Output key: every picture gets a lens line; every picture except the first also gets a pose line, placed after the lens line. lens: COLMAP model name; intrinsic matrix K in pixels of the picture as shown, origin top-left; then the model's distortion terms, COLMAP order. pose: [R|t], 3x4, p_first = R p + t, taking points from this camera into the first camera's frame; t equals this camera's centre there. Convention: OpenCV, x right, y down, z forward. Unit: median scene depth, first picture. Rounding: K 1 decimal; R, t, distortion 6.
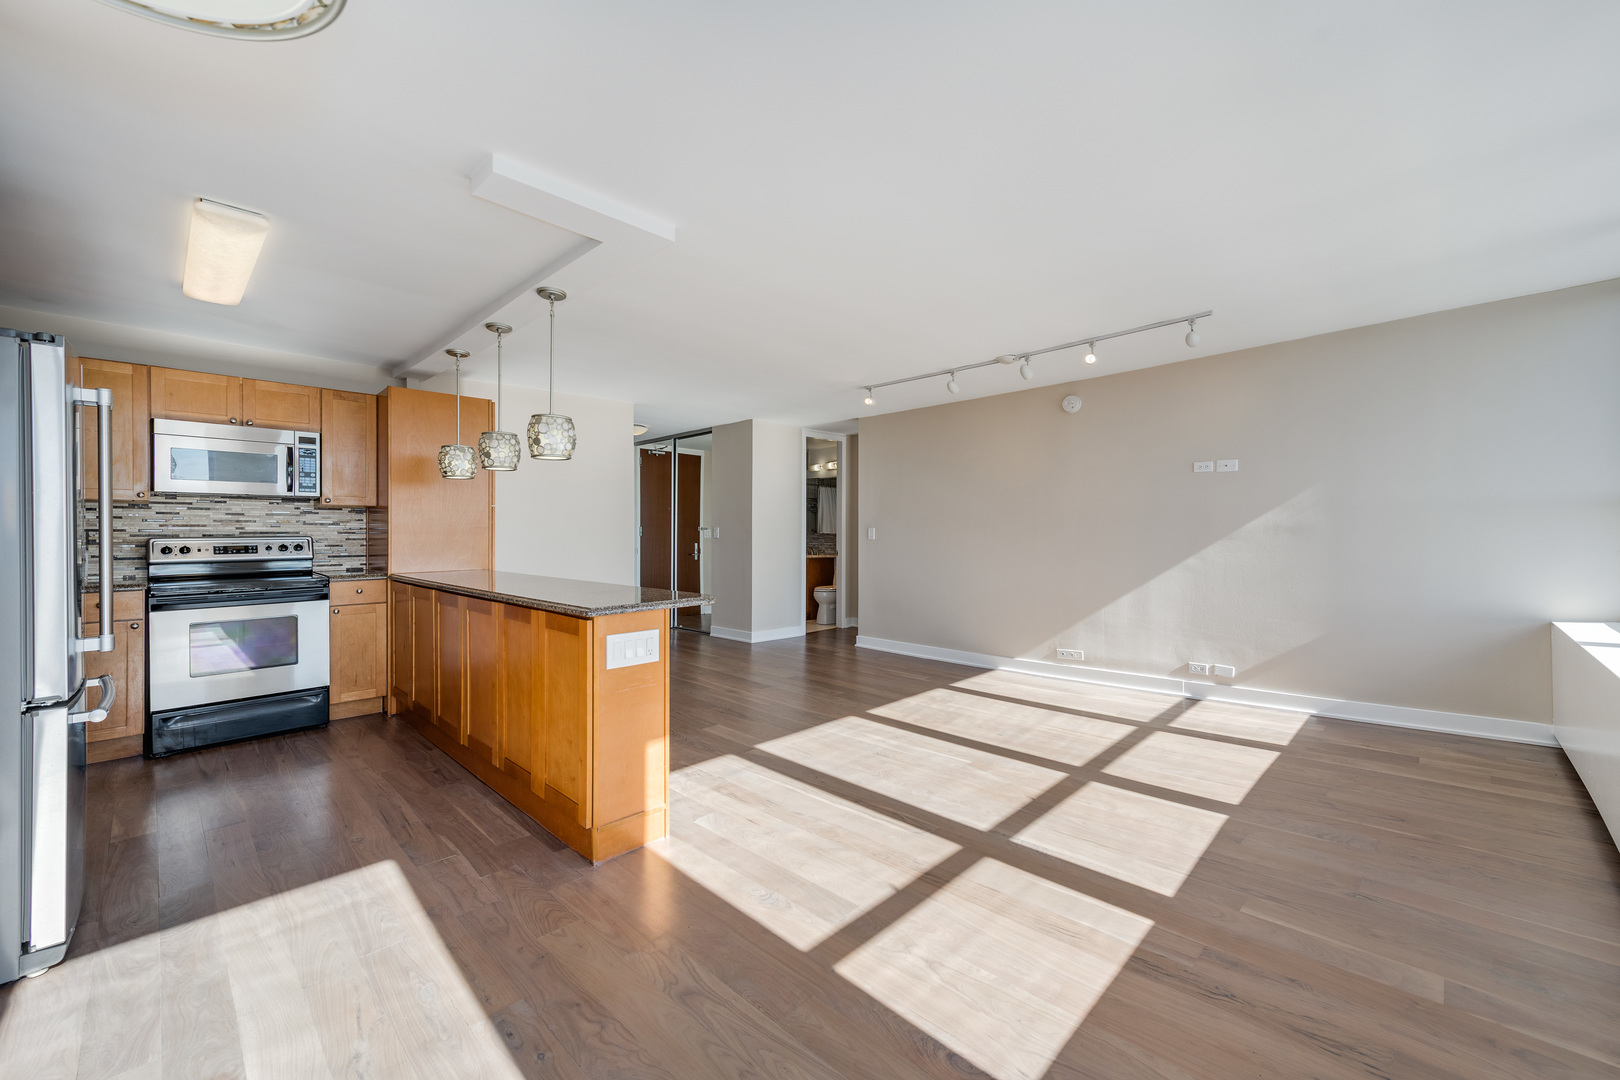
lens RADIAL K [[636.9, 0, 806.2], [0, 636.9, 533.2], [0, 0, 1]] dist [0.011350, -0.001618]
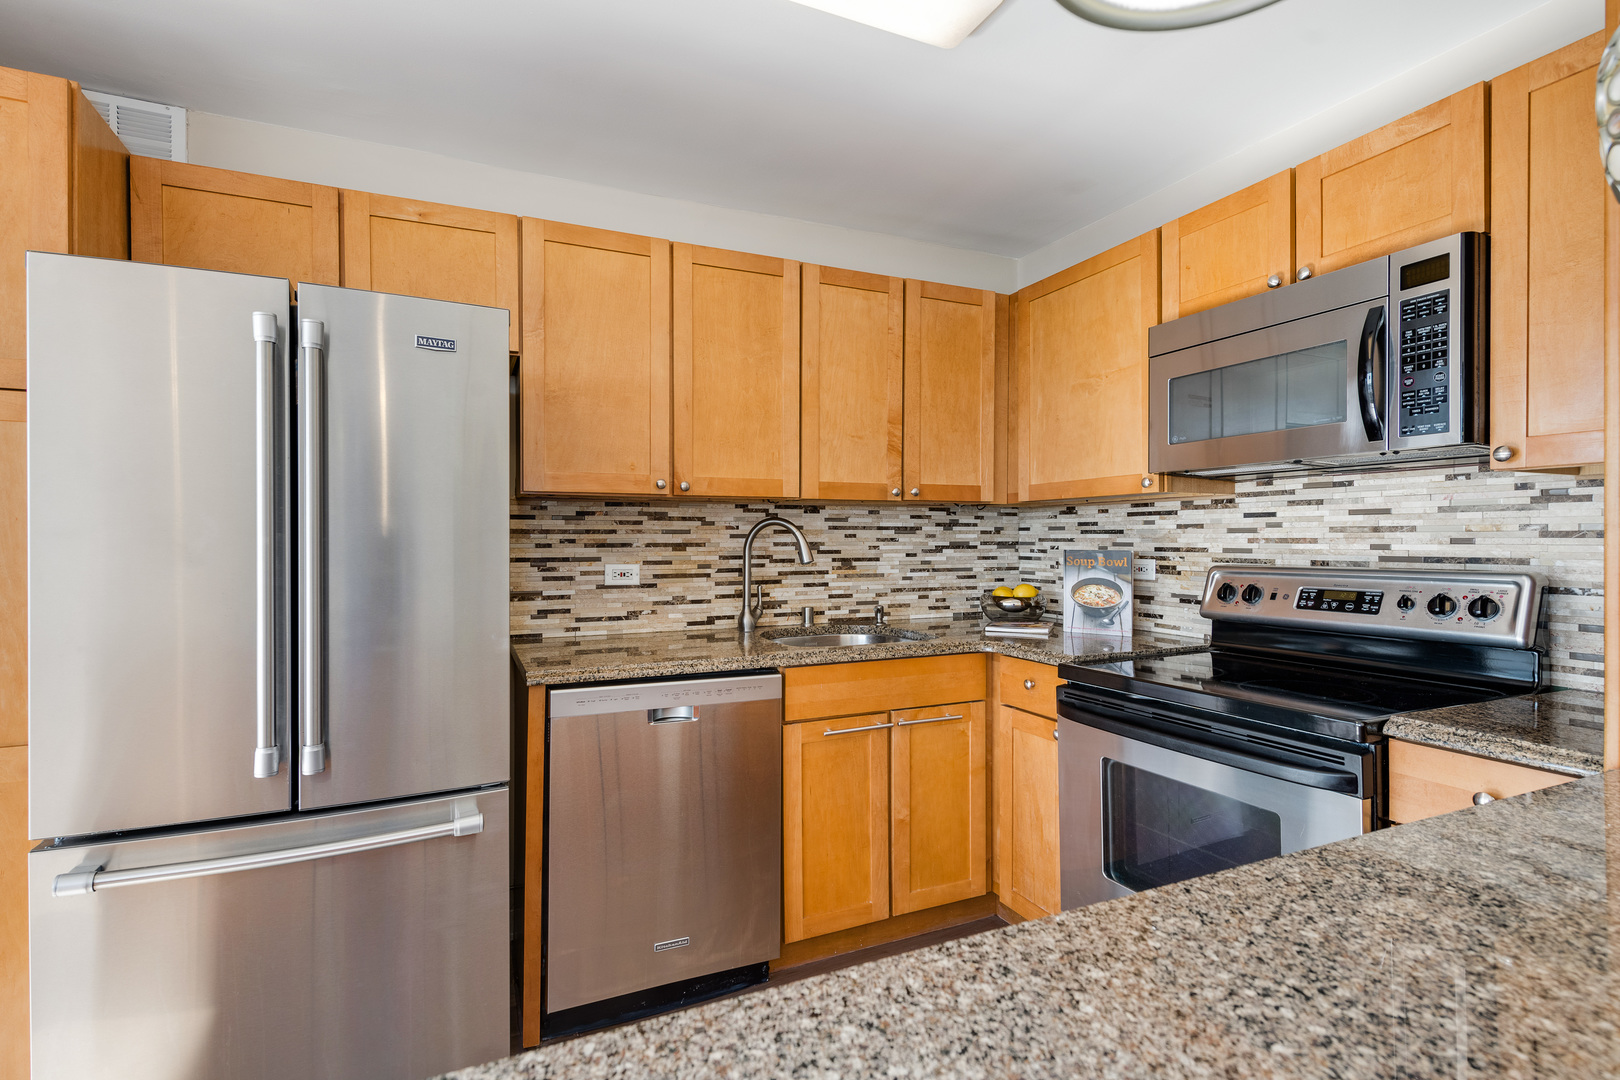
lens RADIAL K [[774.0, 0, 815.4], [0, 774.0, 535.0], [0, 0, 1]] dist [0.004948, 0.001000]
pose [[-0.352309, -0.004302, -0.935874, -0.401285], [0.001087, 0.999987, -0.005006, -0.017170], [0.935883, -0.002781, -0.352299, 1.097334]]
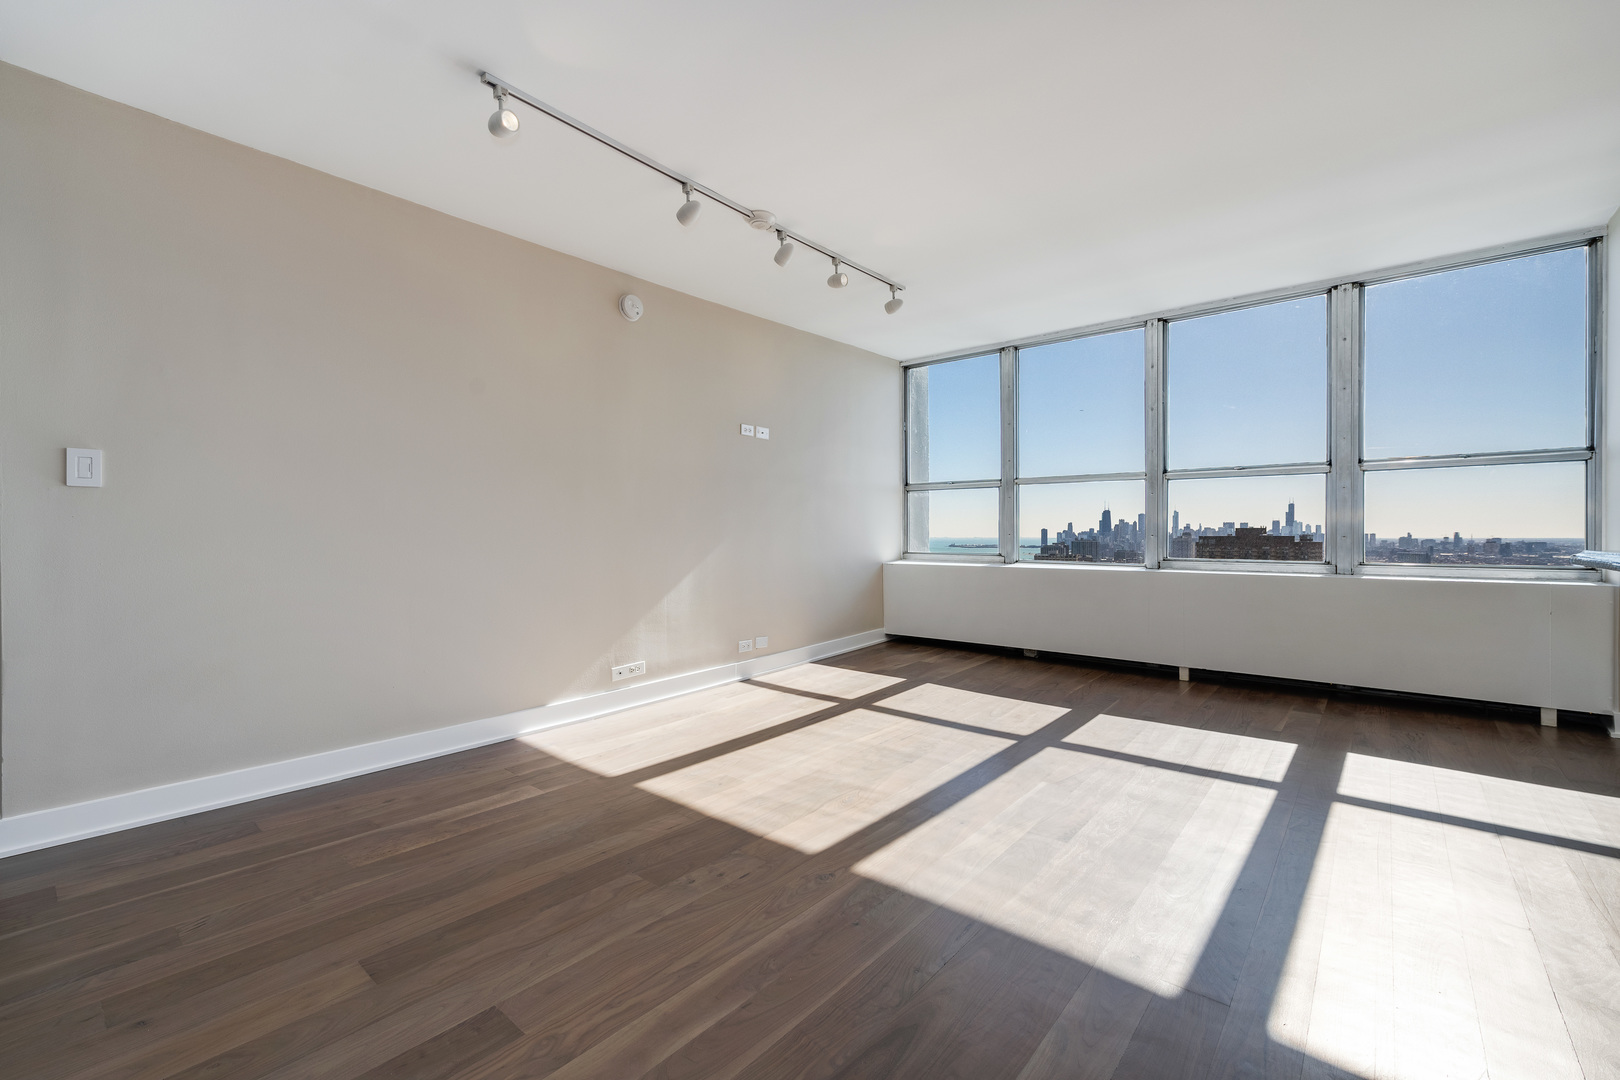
lens RADIAL K [[677.5, 0, 812.7], [0, 677.5, 529.3], [0, 0, 1]] dist [0.014010, -0.002389]
pose [[-0.077701, 0.007636, 0.996947, -0.540810], [0.000384, 0.999971, -0.007629, 0.070623], [-0.996977, -0.000210, -0.077701, 1.394142]]
